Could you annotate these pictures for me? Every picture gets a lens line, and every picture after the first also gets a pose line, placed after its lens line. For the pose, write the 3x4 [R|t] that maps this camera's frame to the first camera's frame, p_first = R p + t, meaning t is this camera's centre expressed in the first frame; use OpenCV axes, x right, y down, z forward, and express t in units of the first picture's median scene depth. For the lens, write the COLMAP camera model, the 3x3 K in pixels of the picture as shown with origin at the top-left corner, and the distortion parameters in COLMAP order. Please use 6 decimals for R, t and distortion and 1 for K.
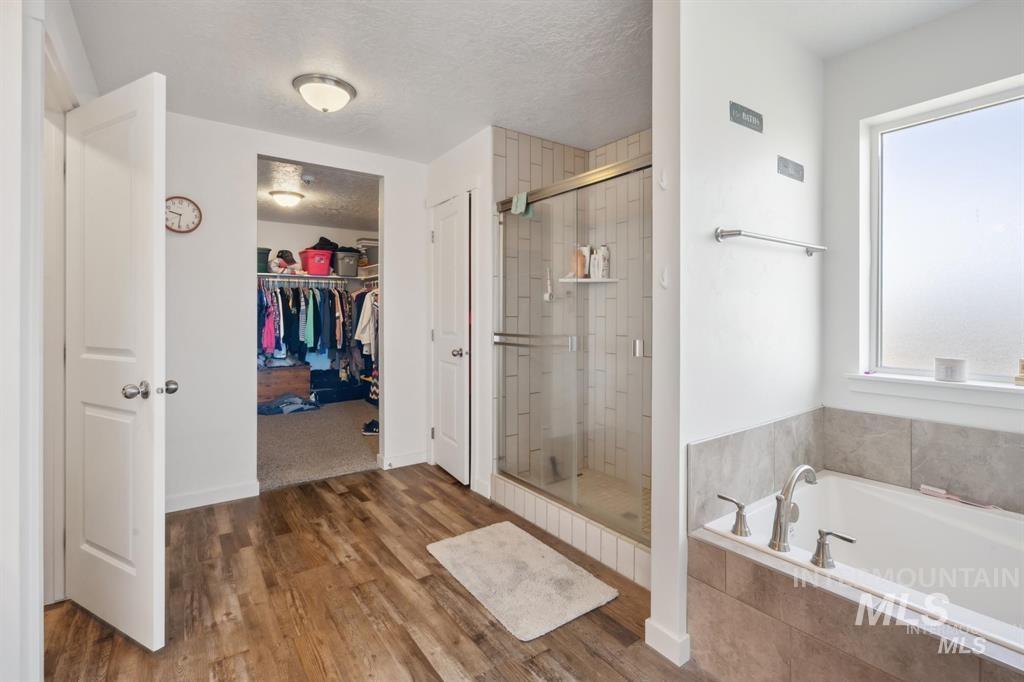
lens RADIAL K [[472.6, 0, 511.1], [0, 472.6, 316.7], [0, 0, 1]] dist [-0.000067, 0.000343]
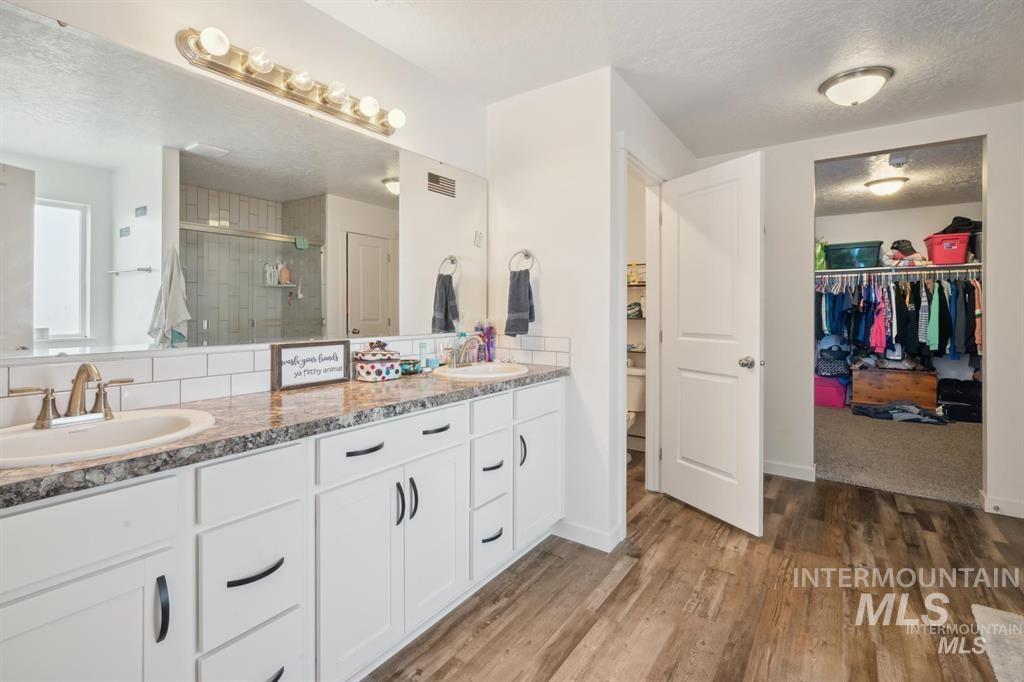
lens RADIAL K [[472.6, 0, 511.1], [0, 472.6, 316.7], [0, 0, 1]] dist [-0.000067, 0.000343]
pose [[0.331571, 0.012212, -0.943351, 0.129407], [-0.005344, 0.999924, 0.011066, -0.001054], [0.943415, 0.001372, 0.331611, 0.001885]]
